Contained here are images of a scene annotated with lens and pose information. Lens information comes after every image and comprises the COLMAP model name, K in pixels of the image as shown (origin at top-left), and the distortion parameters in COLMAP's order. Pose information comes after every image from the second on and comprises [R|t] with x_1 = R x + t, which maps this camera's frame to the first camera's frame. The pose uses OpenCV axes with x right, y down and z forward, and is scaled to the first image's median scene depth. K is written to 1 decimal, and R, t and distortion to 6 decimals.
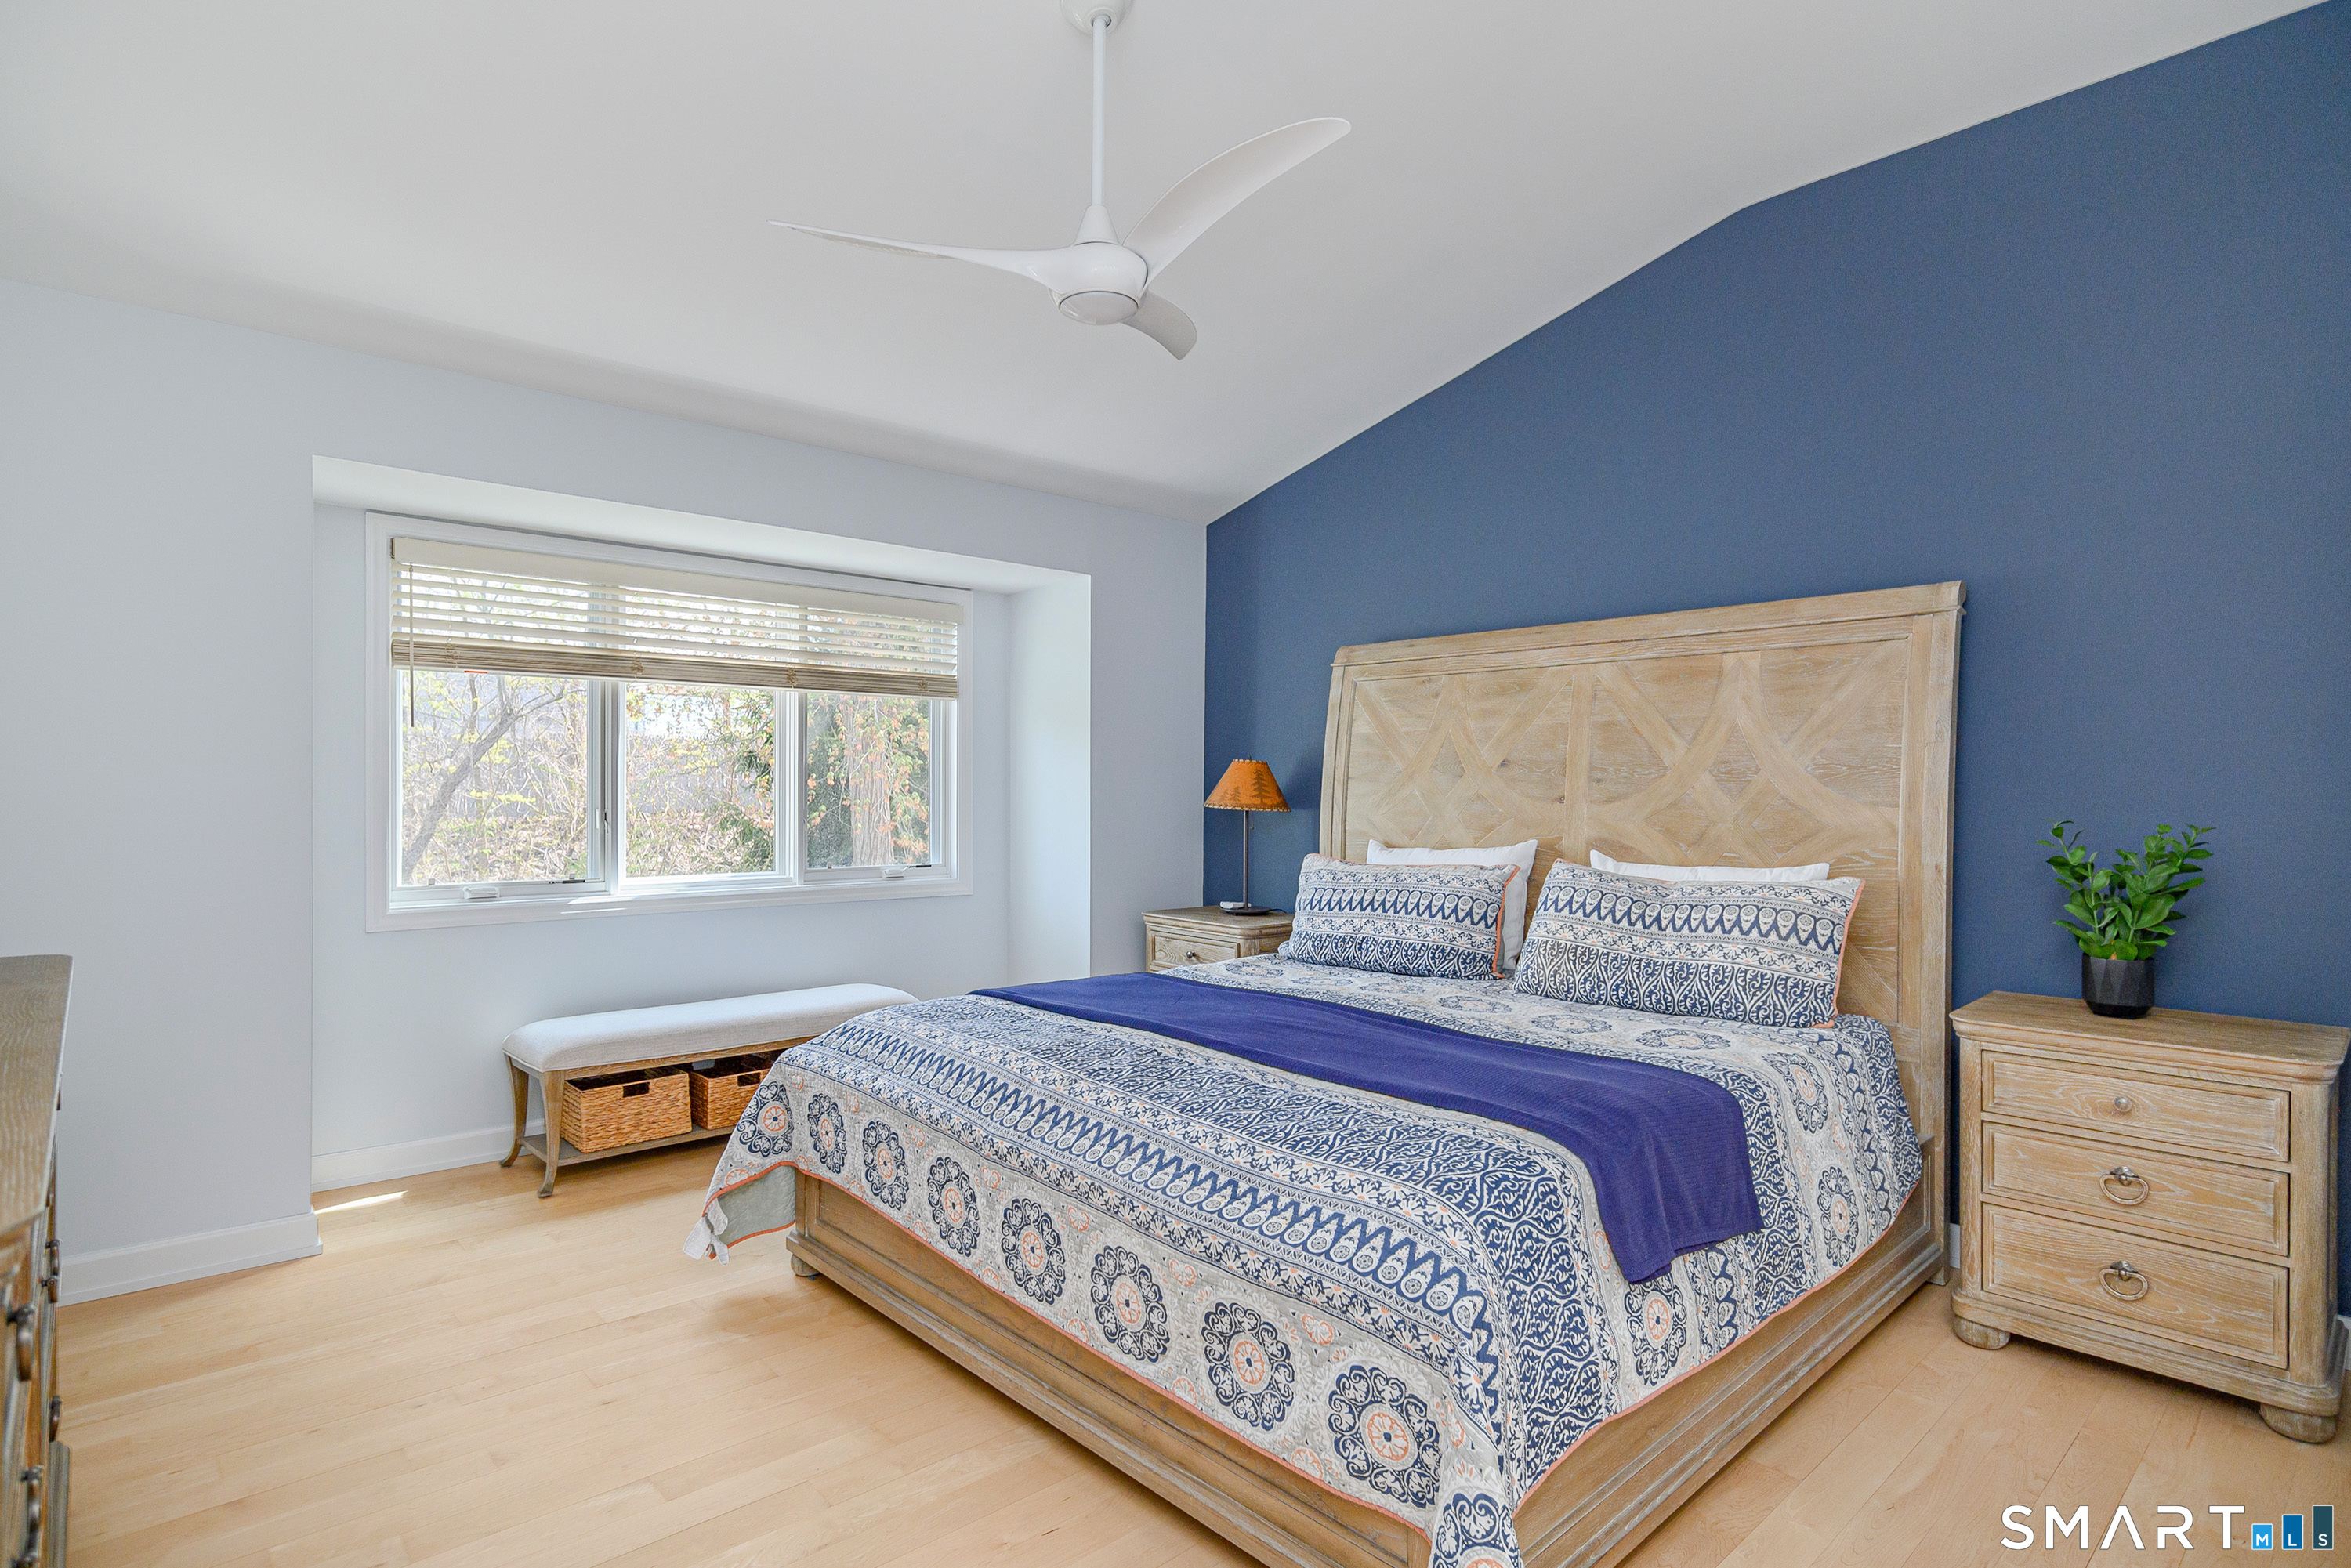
lens RADIAL K [[1191.9, 0, 1188.5], [0, 1191.9, 789.1], [0, 0, 1]] dist [-0.000927, -0.001328]
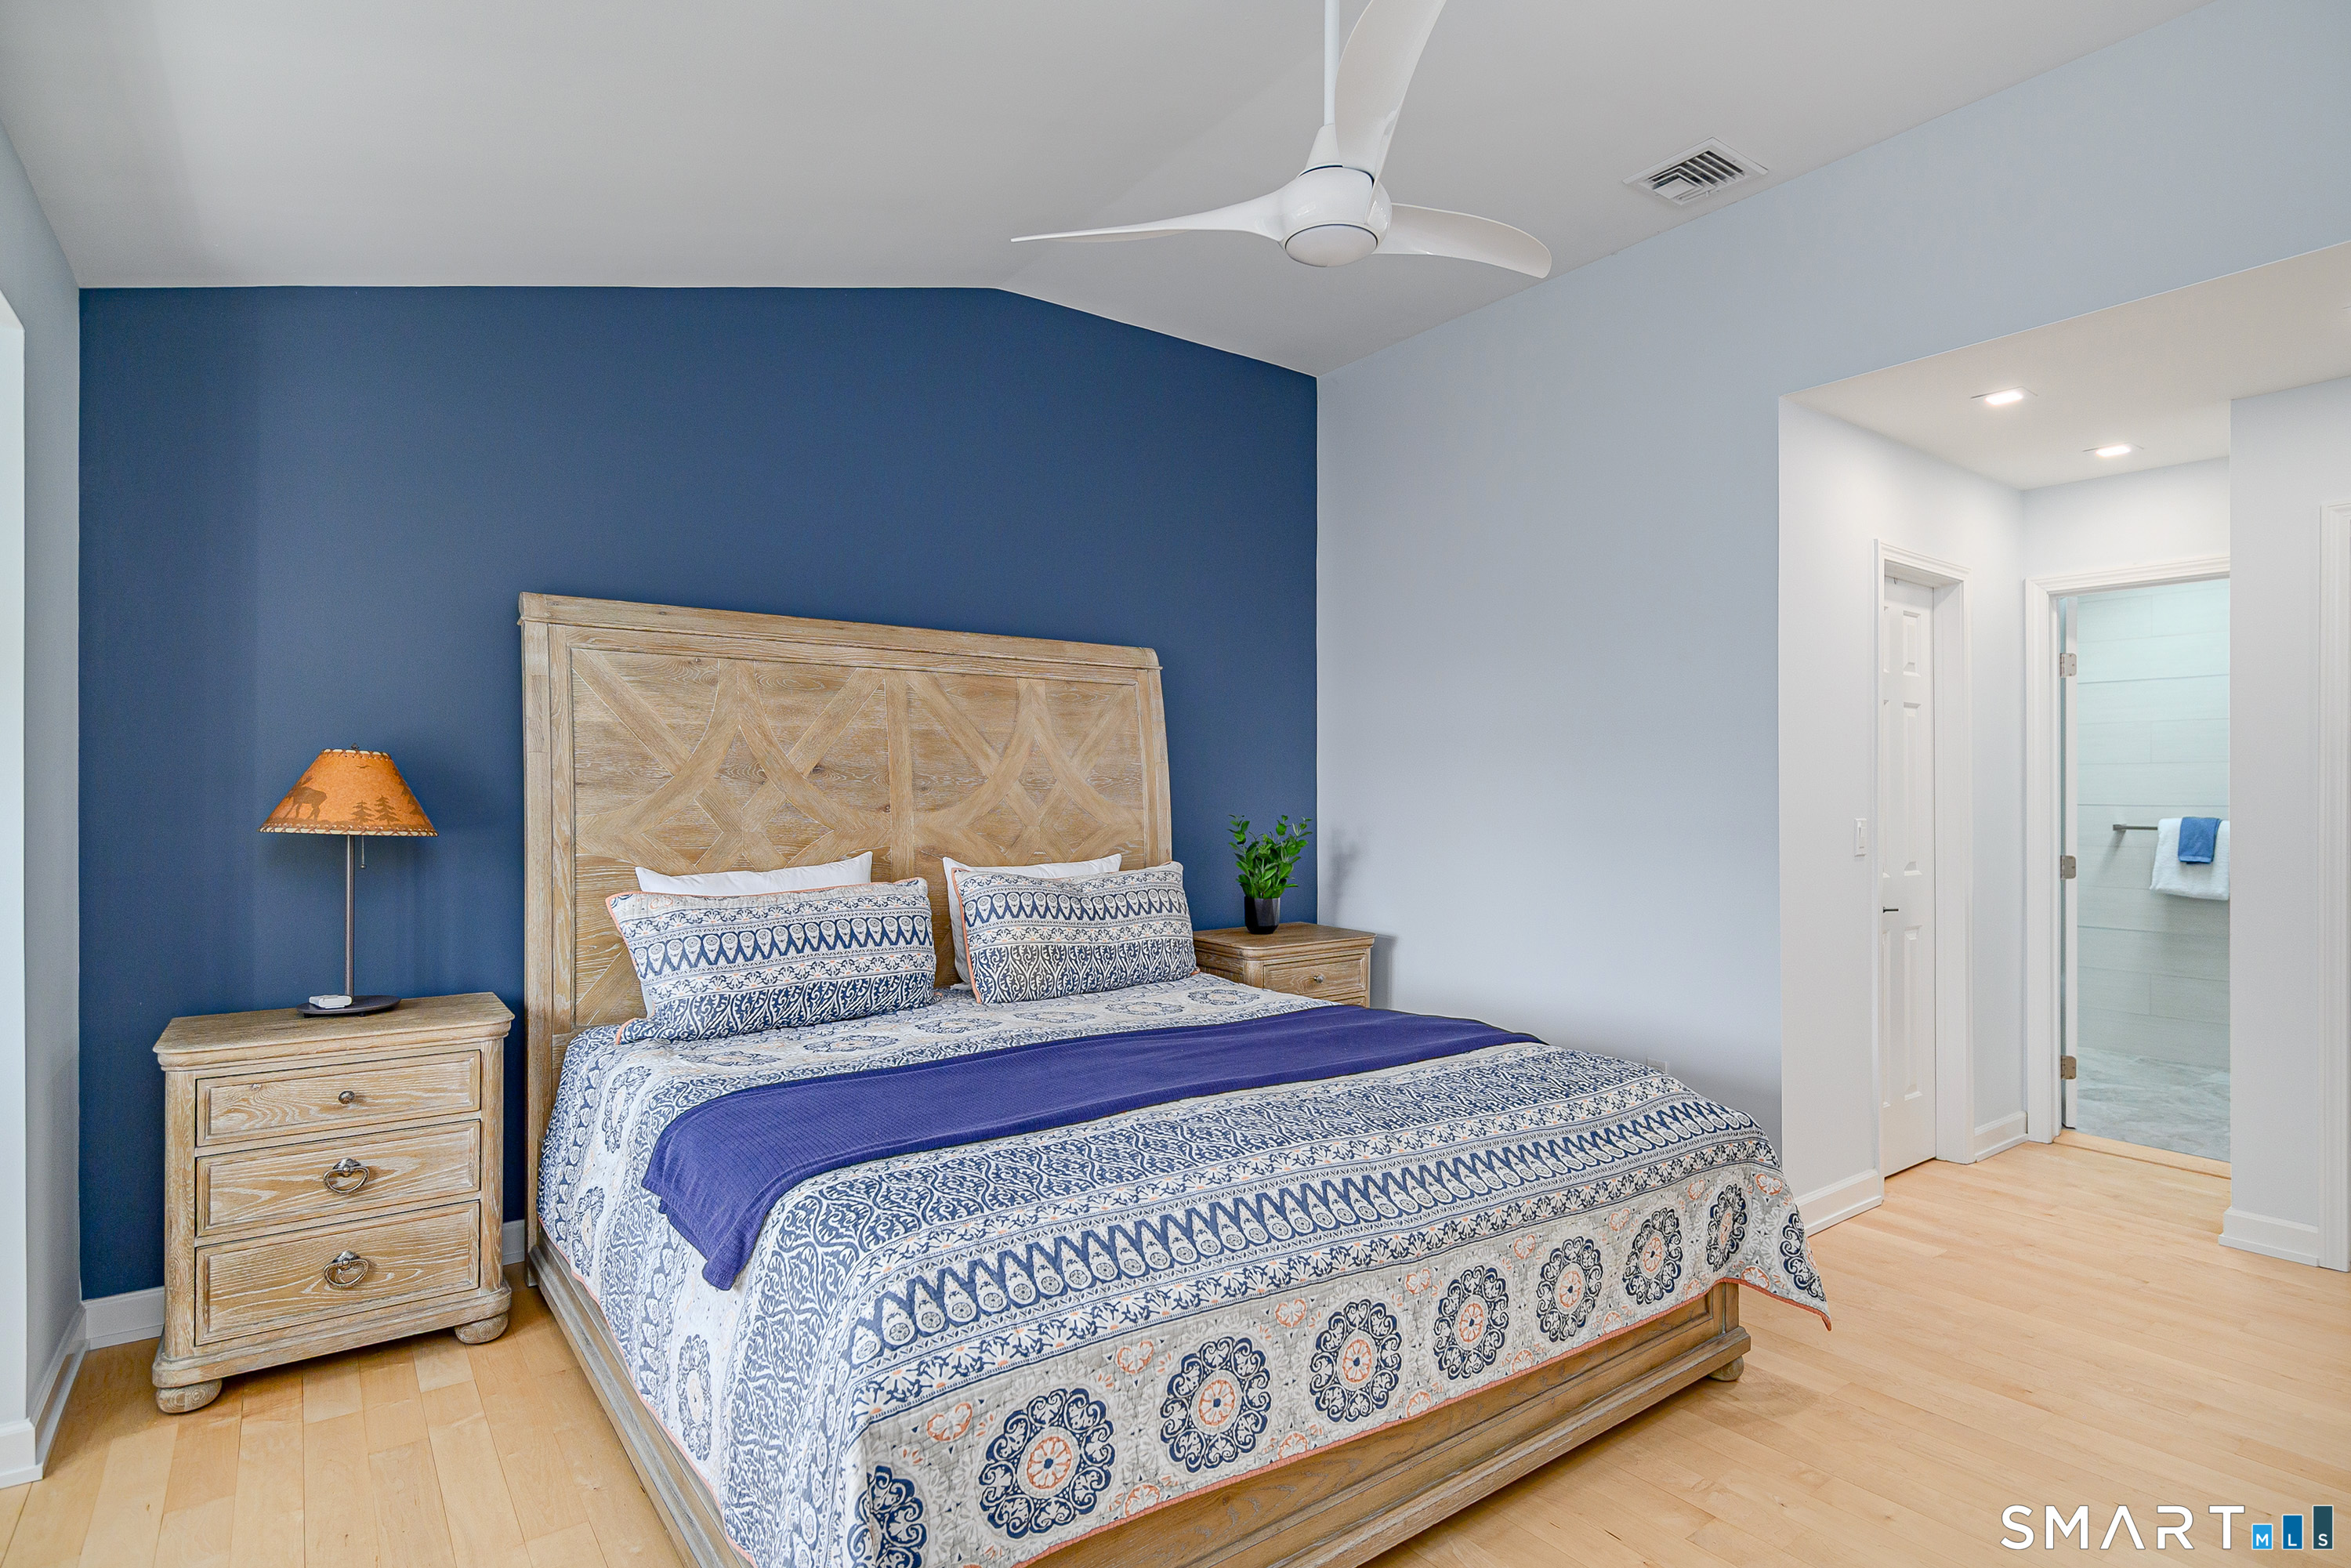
lens RADIAL K [[1191.9, 0, 1170.8], [0, 1191.9, 788.7], [0, 0, 1]] dist [-0.000927, -0.001328]
pose [[0.115157, 0.000368, 0.993347, -0.657751], [0.002880, 0.999996, -0.000704, -0.006280], [-0.993343, 0.002942, 0.115156, 0.710764]]
